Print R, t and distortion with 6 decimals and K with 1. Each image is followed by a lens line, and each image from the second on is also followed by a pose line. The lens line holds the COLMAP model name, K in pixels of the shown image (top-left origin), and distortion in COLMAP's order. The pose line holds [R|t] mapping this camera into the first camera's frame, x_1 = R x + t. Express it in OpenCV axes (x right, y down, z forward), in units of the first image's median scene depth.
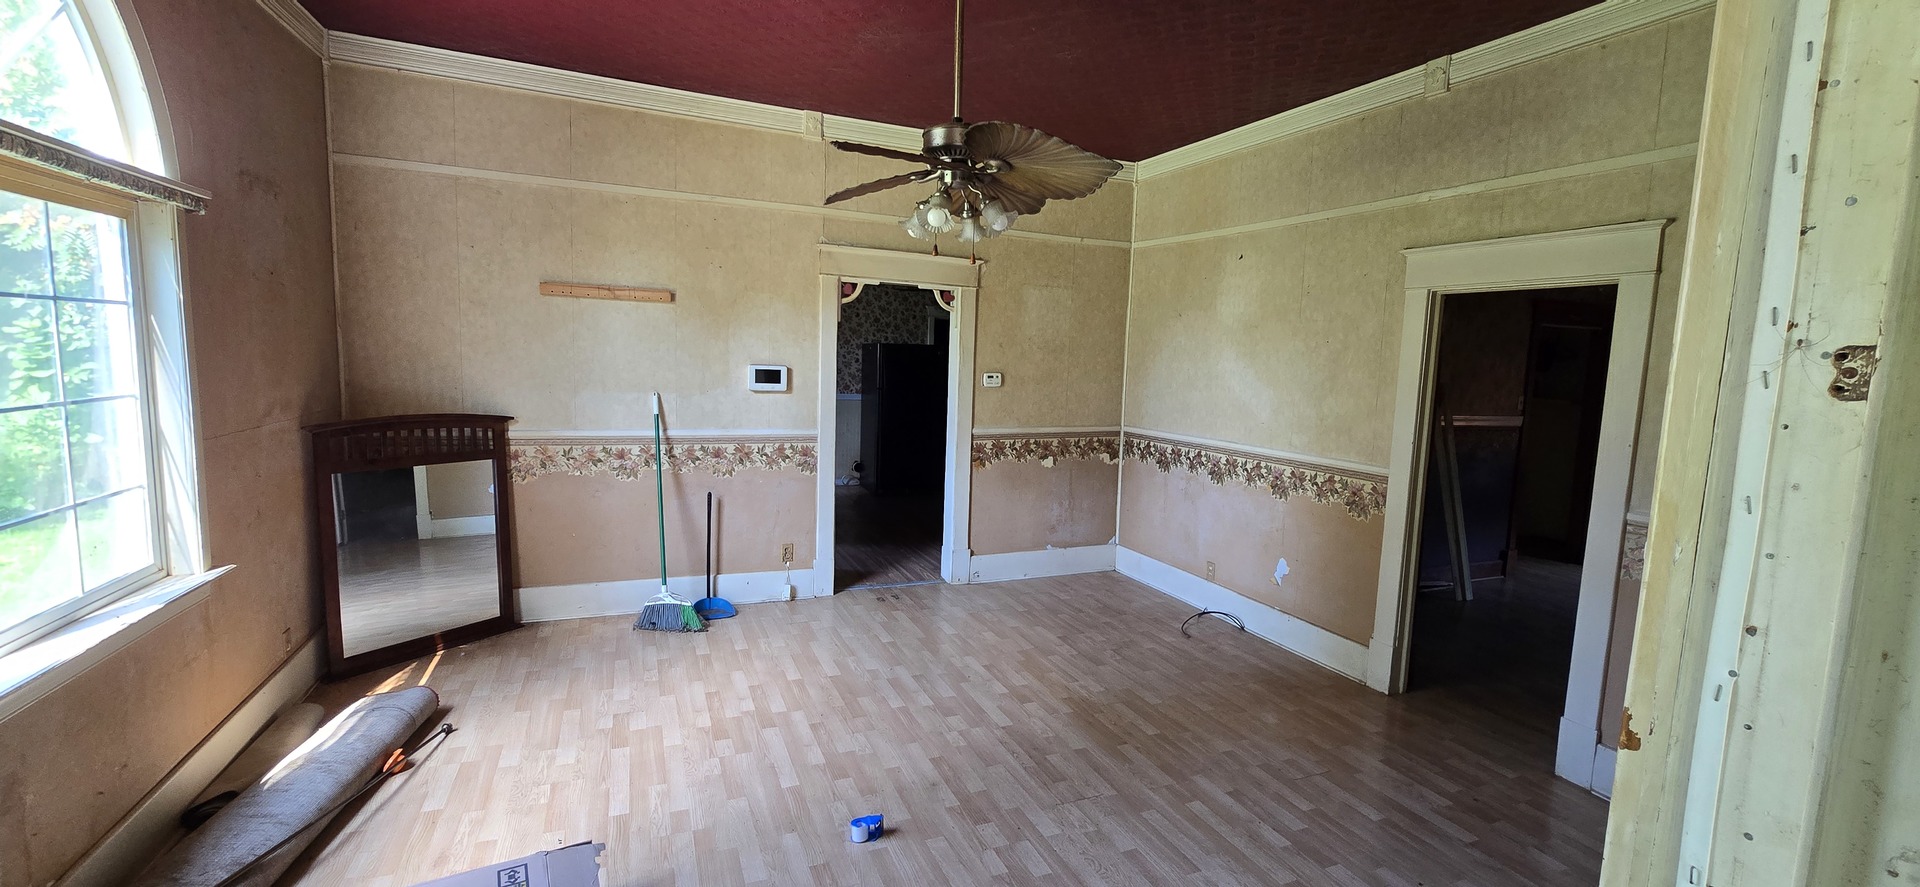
lens RADIAL K [[776.2, 0, 964.9], [0, 776.2, 438.9], [0, 0, 1]] dist [-0.009772, 0.000097]
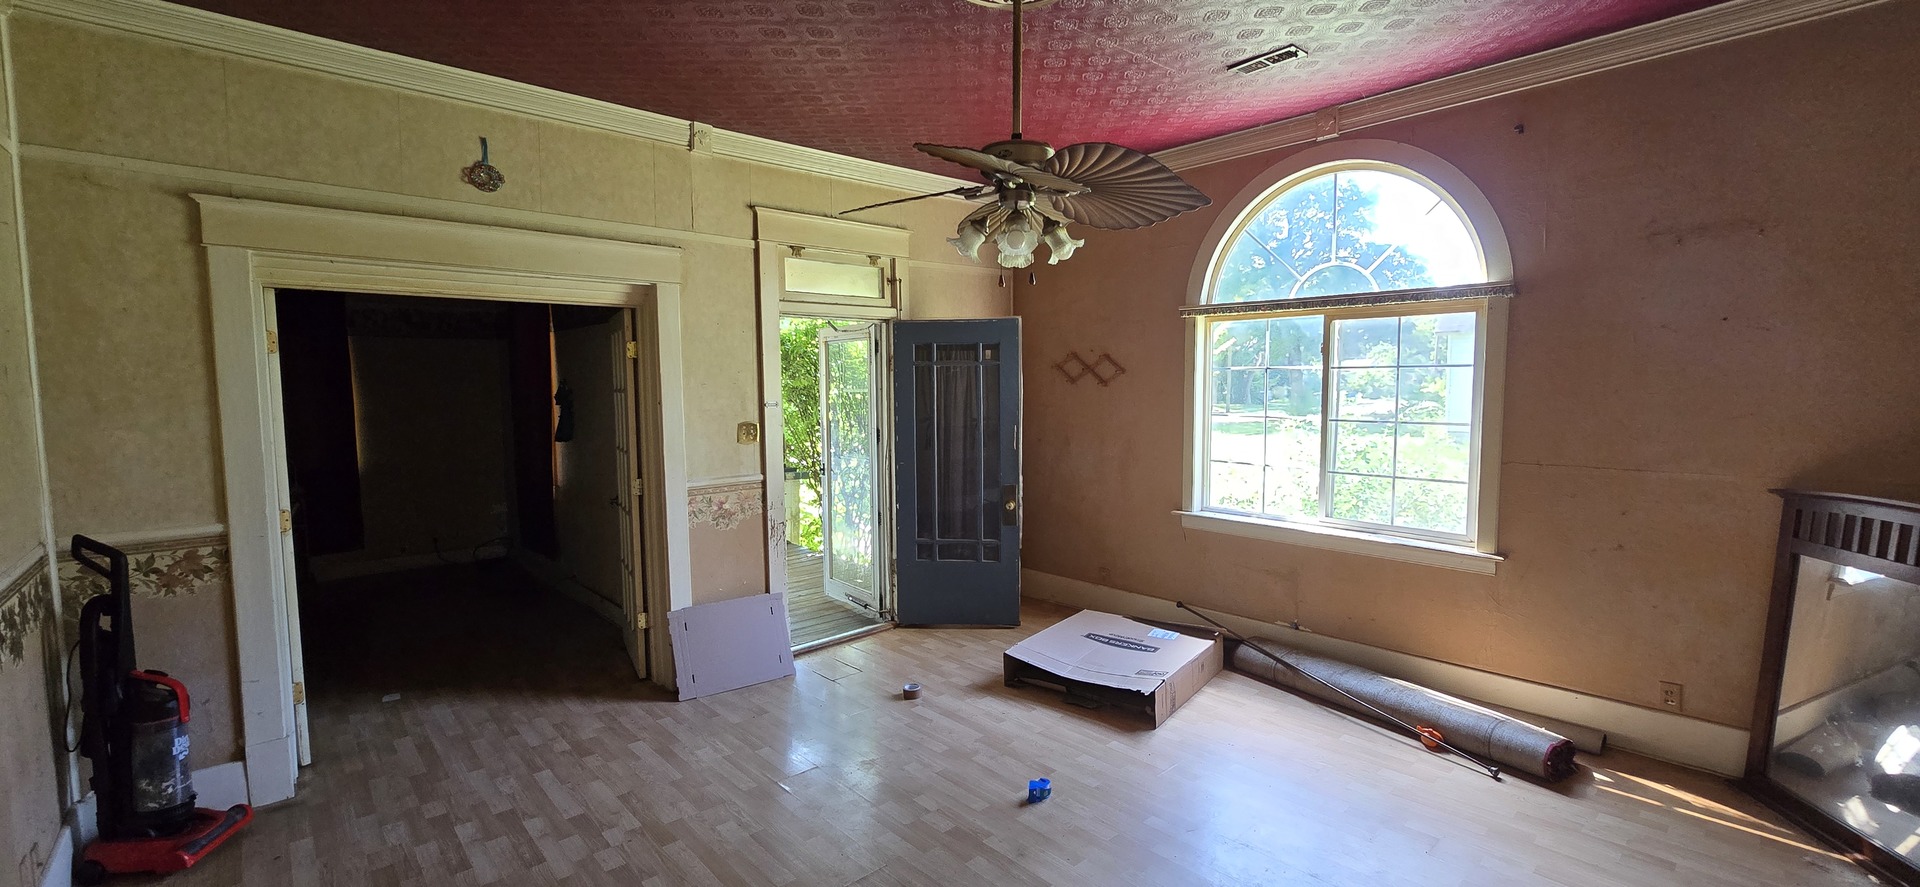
lens RADIAL K [[776.2, 0, 970.7], [0, 776.2, 440.5], [0, 0, 1]] dist [-0.009772, 0.000097]
pose [[-0.940757, -0.000307, -0.339083, 0.179298], [-0.061908, 0.983347, 0.170867, -0.103359], [0.333384, 0.181736, -0.925109, 0.953186]]
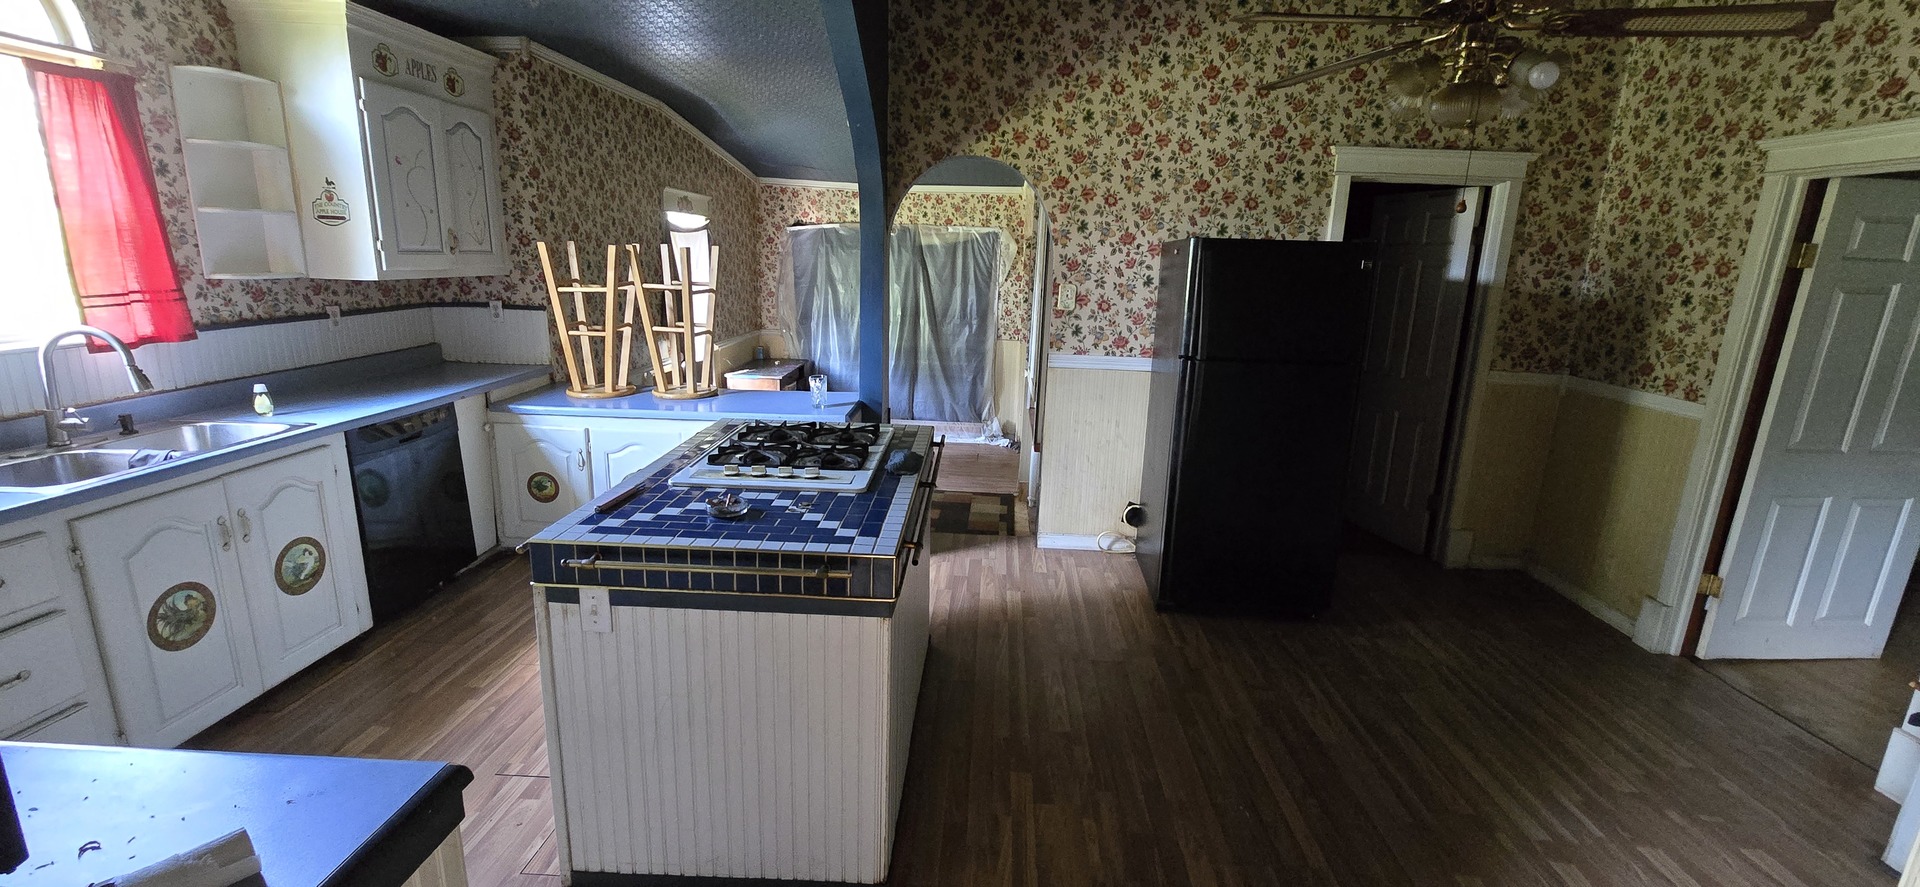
lens RADIAL K [[776.2, 0, 961.6], [0, 776.2, 442.4], [0, 0, 1]] dist [-0.009772, 0.000097]
pose [[0.897118, 0.097742, -0.430842, -0.058947], [-0.048545, 0.991123, 0.123767, -0.100173], [0.439115, -0.090119, 0.893900, 0.924991]]
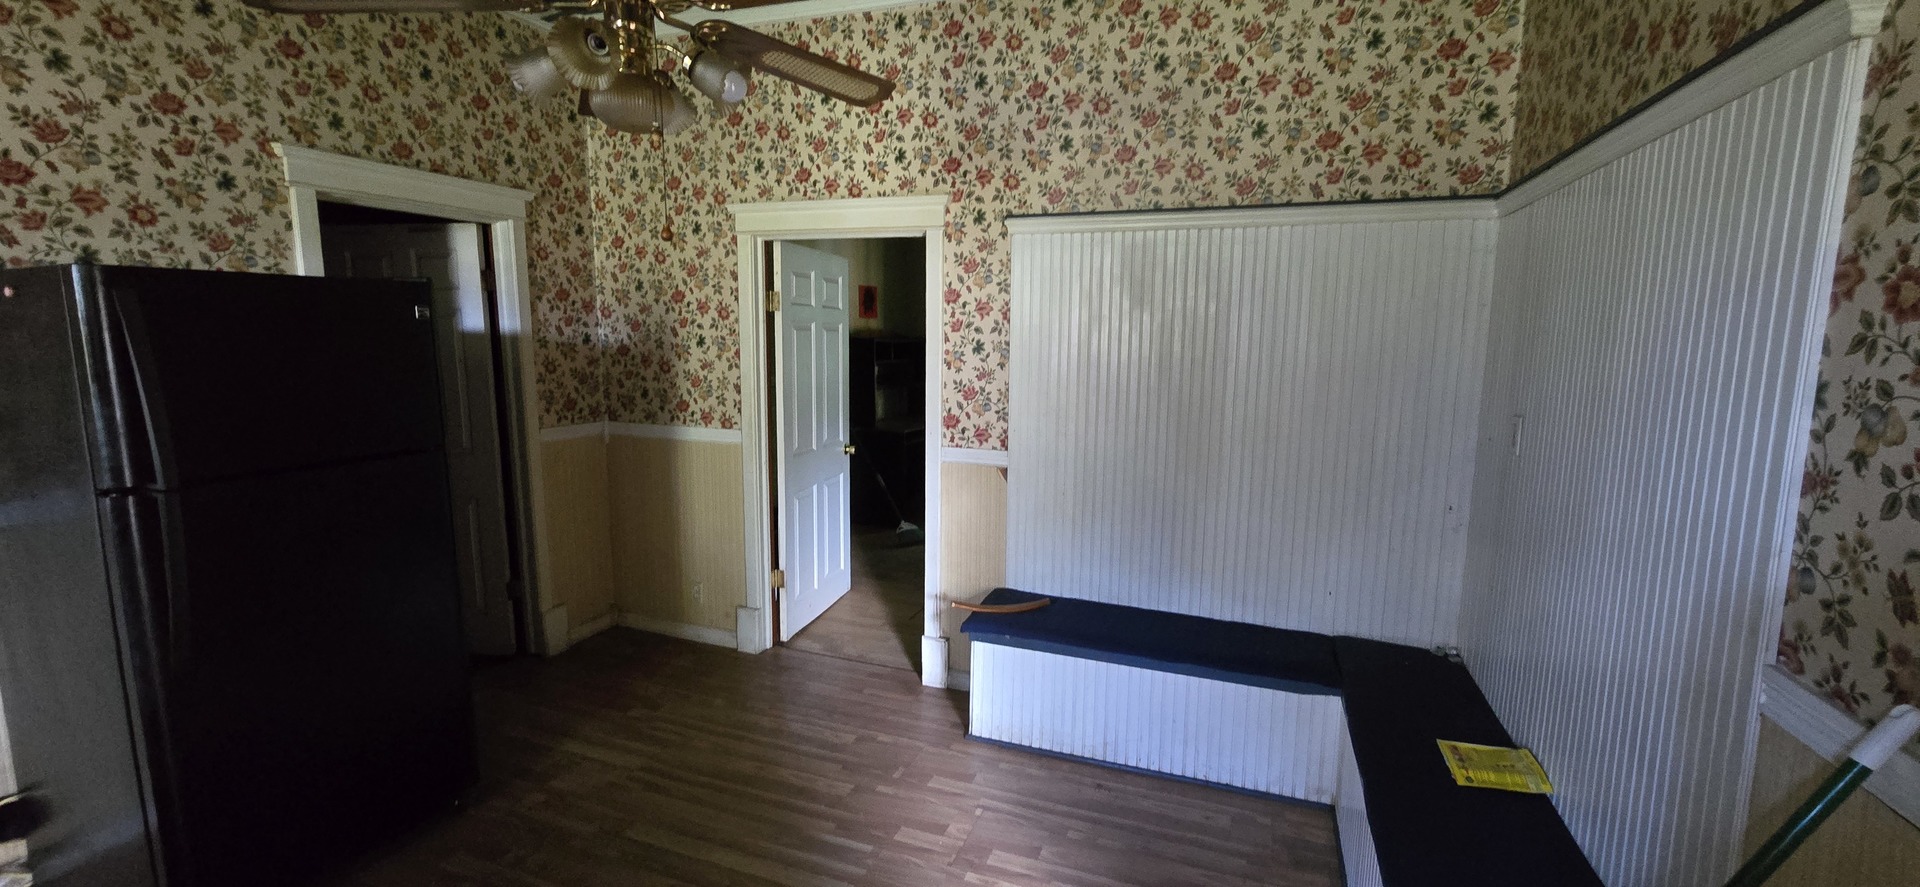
lens RADIAL K [[776.2, 0, 959.9], [0, 776.2, 438.9], [0, 0, 1]] dist [-0.009772, 0.000097]
pose [[0.690837, -0.125354, 0.712061, -0.155117], [0.091346, 0.992096, 0.086030, -0.116672], [-0.717217, 0.005611, 0.696827, 1.091690]]
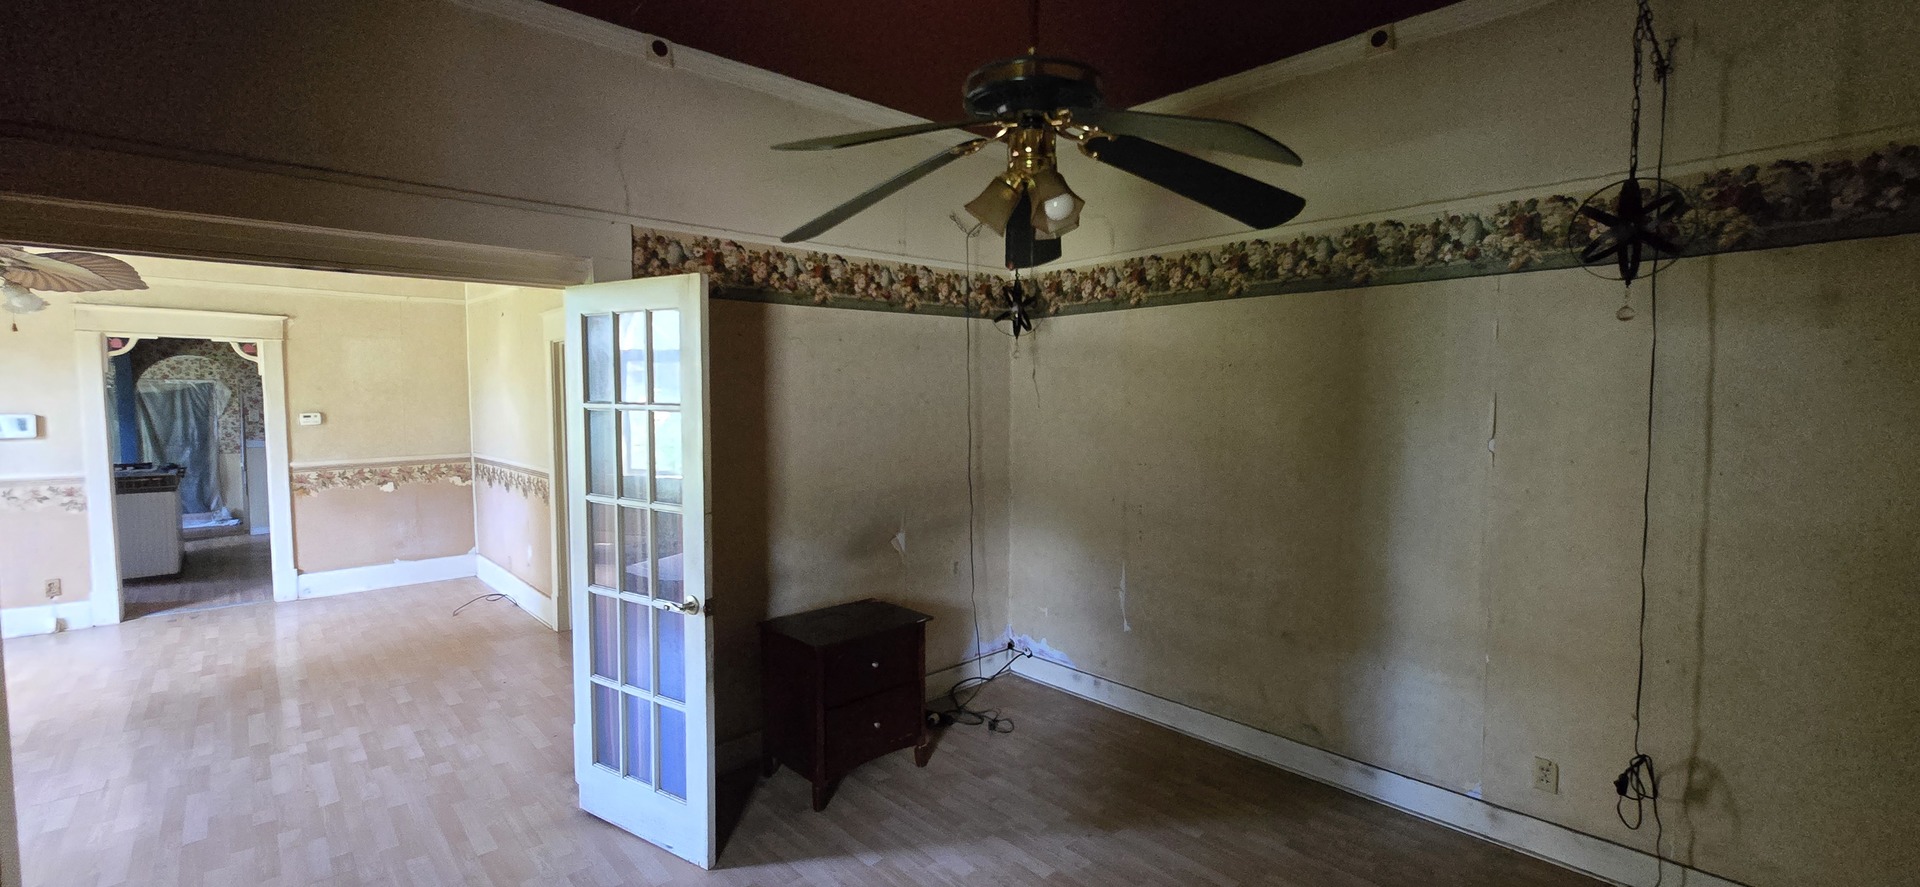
lens RADIAL K [[776.2, 0, 976.7], [0, 776.2, 437.2], [0, 0, 1]] dist [-0.009772, 0.000097]
pose [[0.936049, -0.054194, 0.347670, 0.562815], [0.071231, 0.996795, -0.036402, 0.063159], [-0.344583, 0.058839, 0.936910, -0.410369]]
